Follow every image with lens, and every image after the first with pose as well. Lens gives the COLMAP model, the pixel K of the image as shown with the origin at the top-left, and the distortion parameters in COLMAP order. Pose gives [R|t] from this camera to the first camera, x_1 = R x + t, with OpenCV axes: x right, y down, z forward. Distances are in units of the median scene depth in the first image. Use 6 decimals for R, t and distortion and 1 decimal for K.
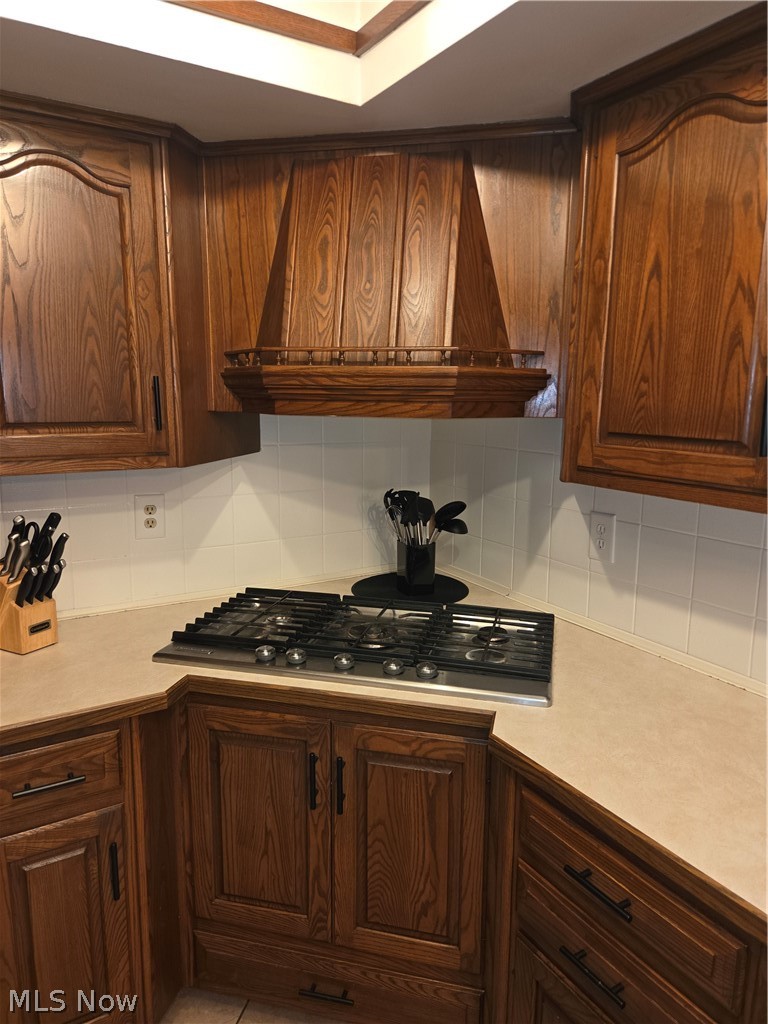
lens RADIAL K [[691.4, 0, 385.9], [0, 691.4, 513.9], [0, 0, 1]] dist [0.067793, -0.049261]
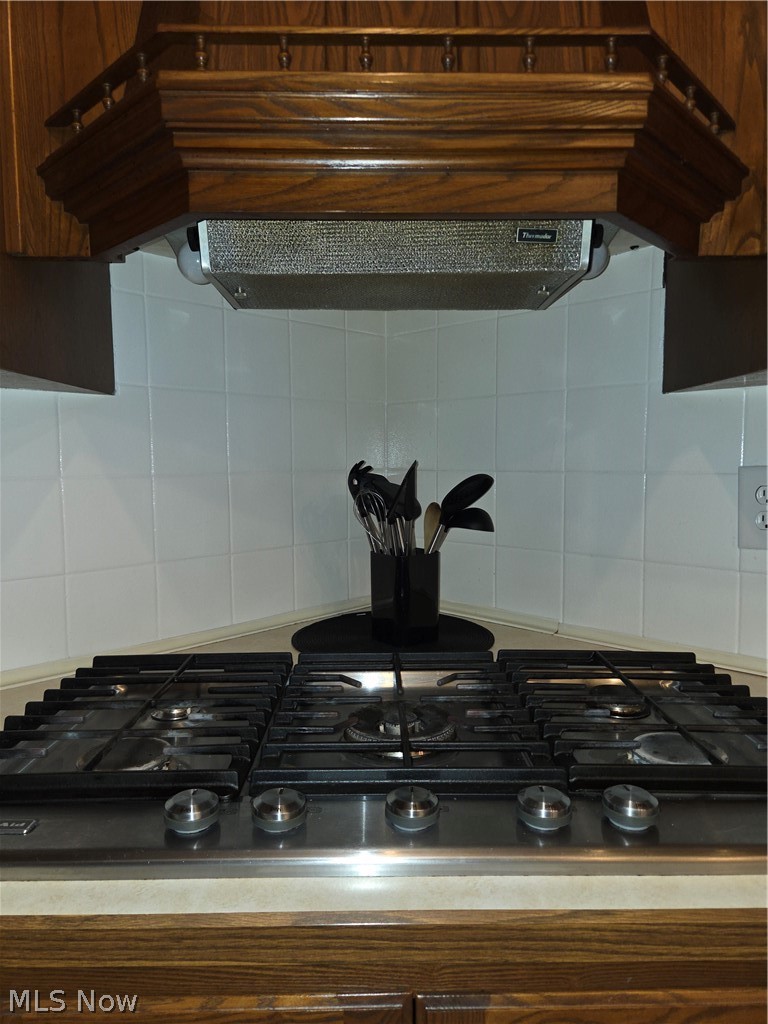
lens RADIAL K [[691.8, 0, 382.6], [0, 691.8, 519.5], [0, 0, 1]] dist [0.003706, 0.002119]
pose [[0.966583, -0.037202, 0.253641, -0.129124], [0.060515, 0.994564, -0.084737, 0.065966], [-0.249110, 0.097254, 0.963580, 0.480956]]
